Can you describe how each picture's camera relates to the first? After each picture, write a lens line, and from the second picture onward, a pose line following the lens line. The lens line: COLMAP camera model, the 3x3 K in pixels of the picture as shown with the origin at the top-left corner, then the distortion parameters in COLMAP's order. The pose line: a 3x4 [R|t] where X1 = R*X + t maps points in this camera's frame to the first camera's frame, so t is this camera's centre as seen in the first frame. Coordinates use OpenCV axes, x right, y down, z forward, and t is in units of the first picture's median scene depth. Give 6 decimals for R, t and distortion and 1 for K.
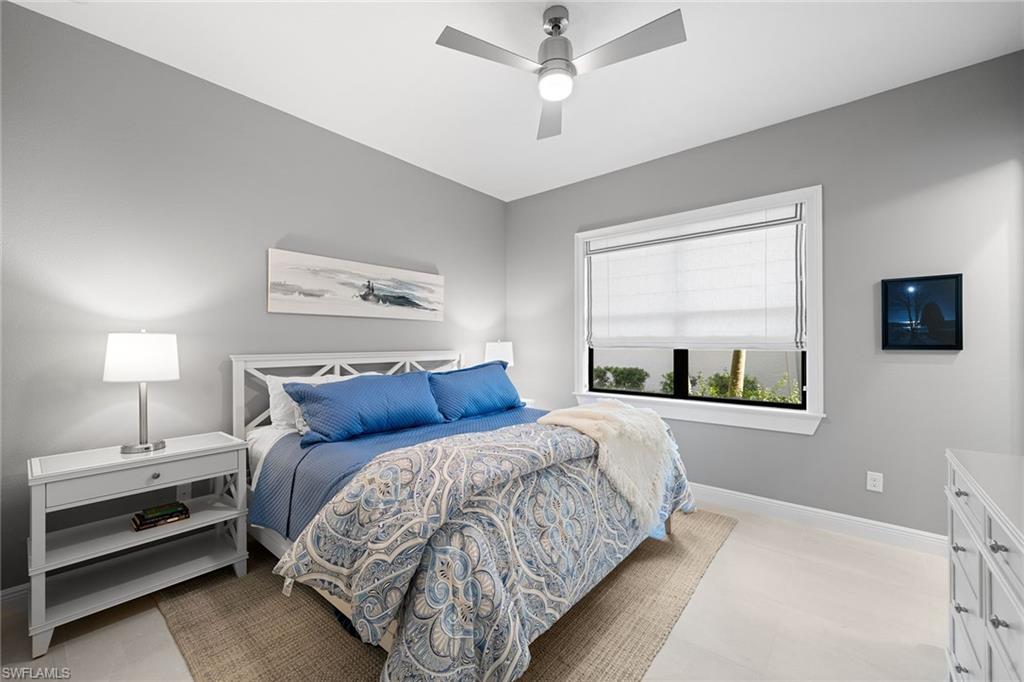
lens RADIAL K [[402.7, 0, 516.4], [0, 402.7, 336.5], [0, 0, 1]] dist [-0.005879, 0.000257]
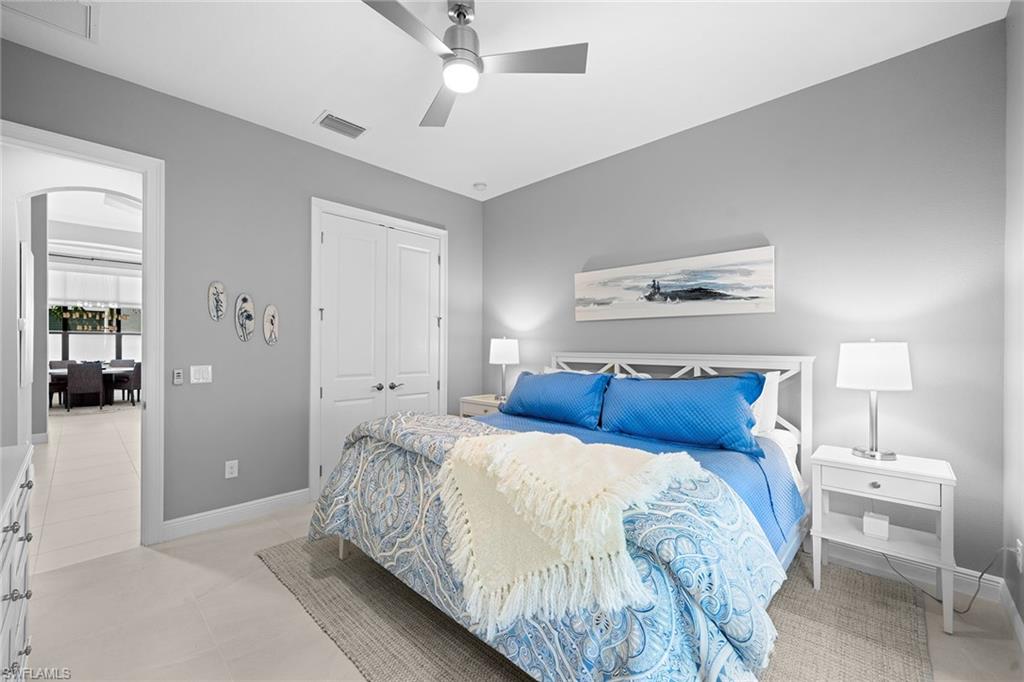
lens RADIAL K [[402.7, 0, 516.3], [0, 402.7, 349.5], [0, 0, 1]] dist [-0.005879, 0.000257]
pose [[-0.034491, -0.000995, -0.999405, 0.594707], [0.006327, 0.999979, -0.001214, 0.027592], [0.999385, -0.006365, -0.034484, 0.677351]]
